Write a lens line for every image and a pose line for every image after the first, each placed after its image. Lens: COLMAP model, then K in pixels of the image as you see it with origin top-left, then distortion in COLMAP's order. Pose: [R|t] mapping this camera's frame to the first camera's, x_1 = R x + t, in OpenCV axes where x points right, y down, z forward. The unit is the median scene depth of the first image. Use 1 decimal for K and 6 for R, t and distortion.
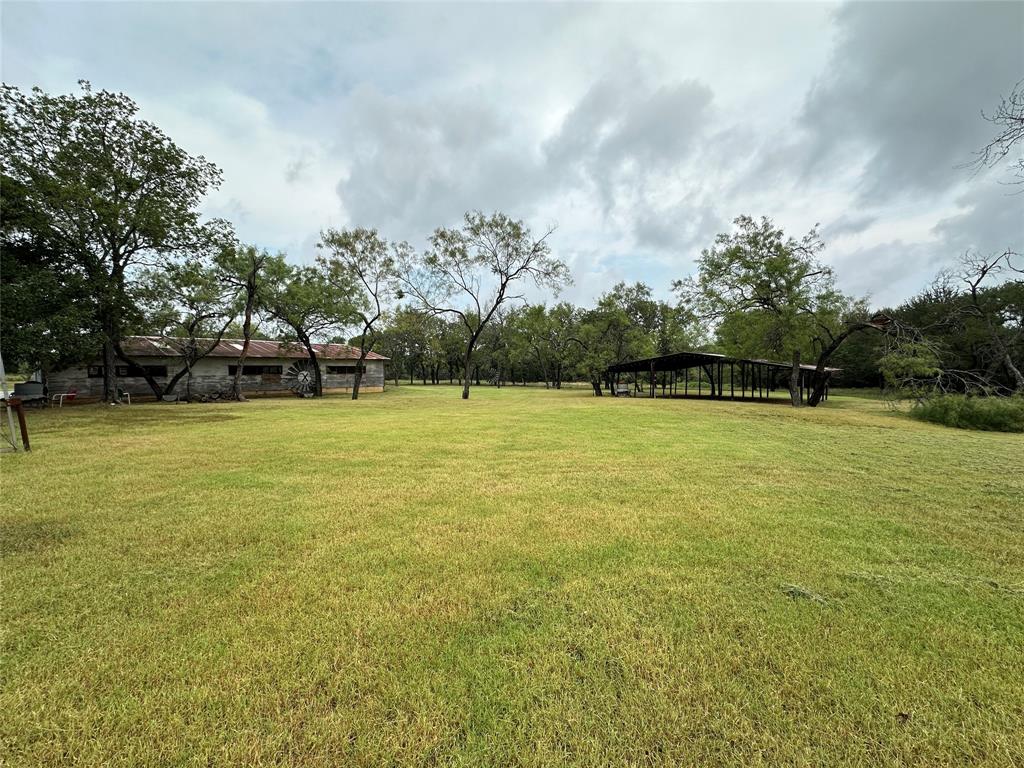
lens RADIAL K [[417.0, 0, 512.0], [0, 417.0, 384.0], [0, 0, 1]] dist [-0.002372, 0.000045]
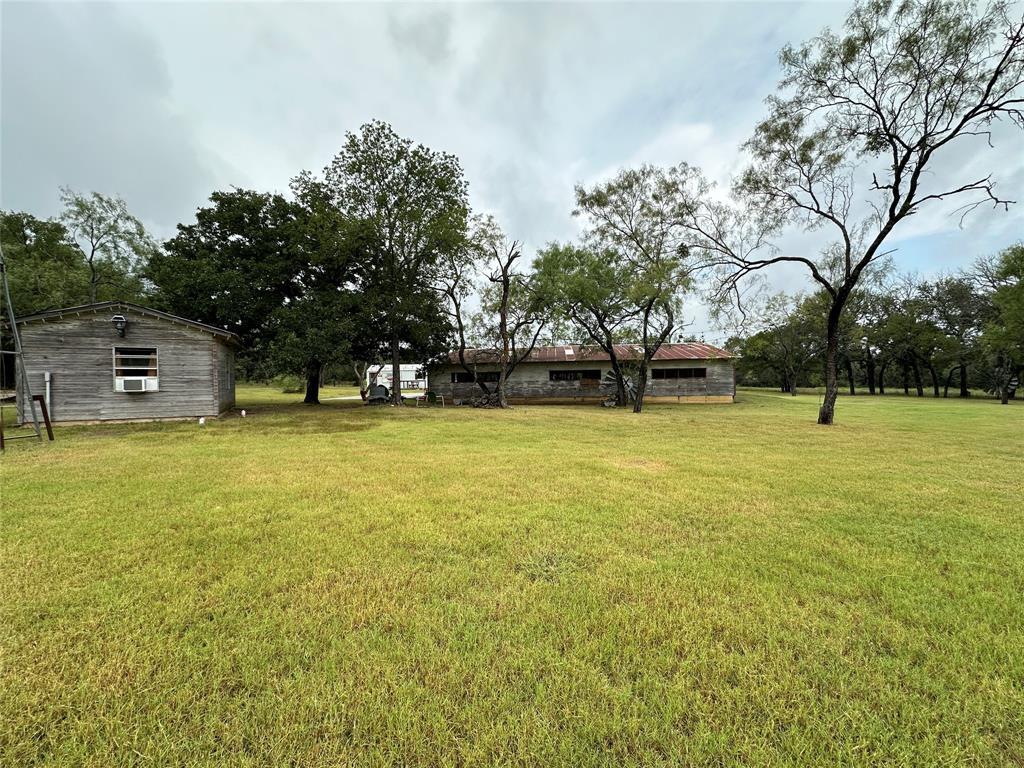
lens RADIAL K [[417.0, 0, 512.0], [0, 417.0, 384.0], [0, 0, 1]] dist [-0.002372, 0.000045]
pose [[0.568499, 0.000773, -0.822684, 0.091001], [-0.014607, 0.999851, -0.009154, -0.002410], [0.822555, 0.017221, 0.568425, 0.365691]]
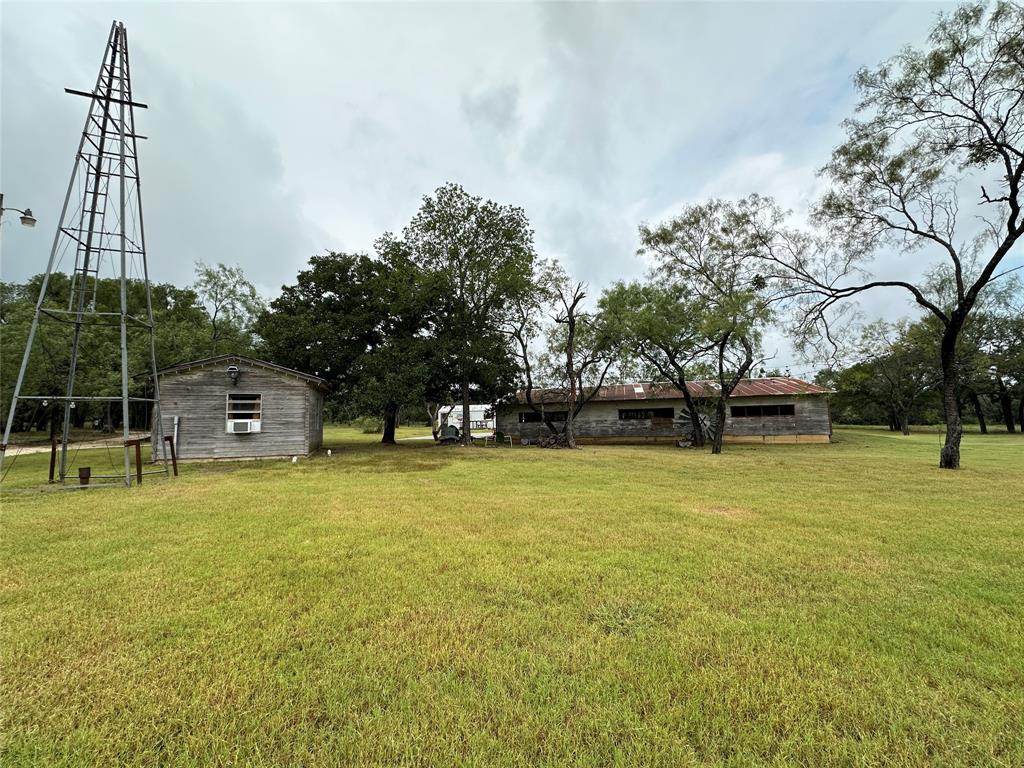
lens RADIAL K [[417.0, 0, 512.0], [0, 417.0, 384.0], [0, 0, 1]] dist [-0.002372, 0.000045]
pose [[0.429828, -0.087369, -0.898674, 0.092845], [-0.009612, 0.994808, -0.101312, -0.003094], [0.902860, 0.052185, 0.426756, 0.364083]]
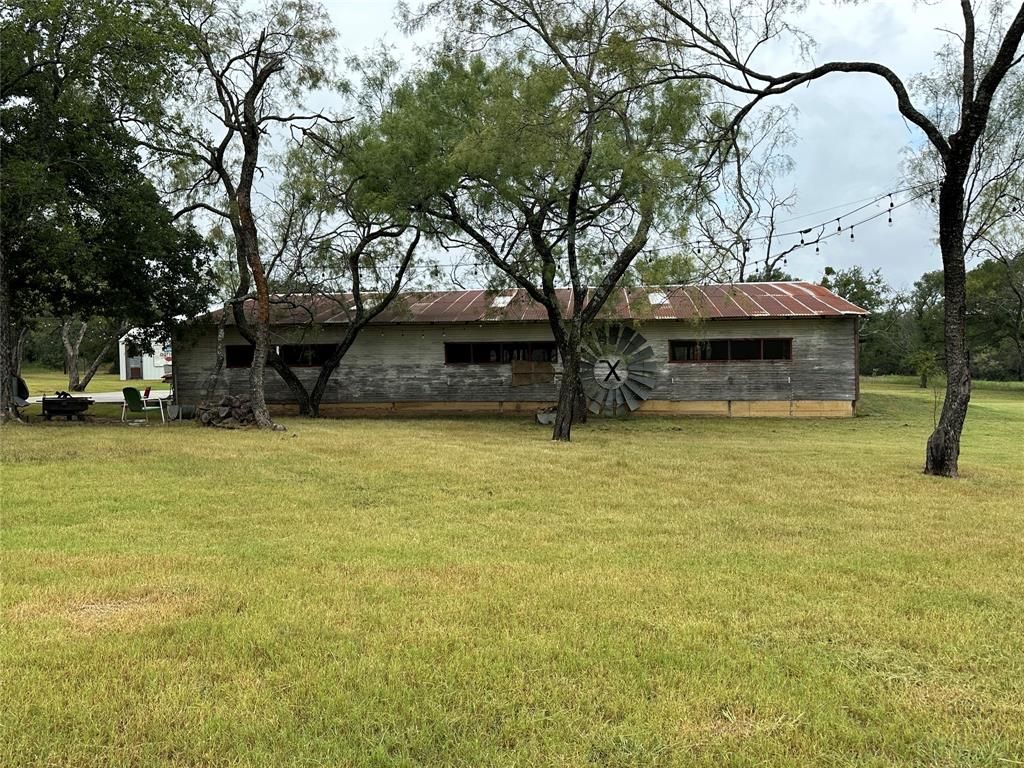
lens RADIAL K [[870.0, 0, 512.0], [0, 870.0, 384.0], [0, 0, 1]] dist [0.047338, -0.006636]
pose [[0.569130, 0.016132, -0.822089, 0.128668], [-0.020320, 0.999778, 0.005551, -0.006810], [0.821996, 0.013546, 0.569332, 0.538506]]
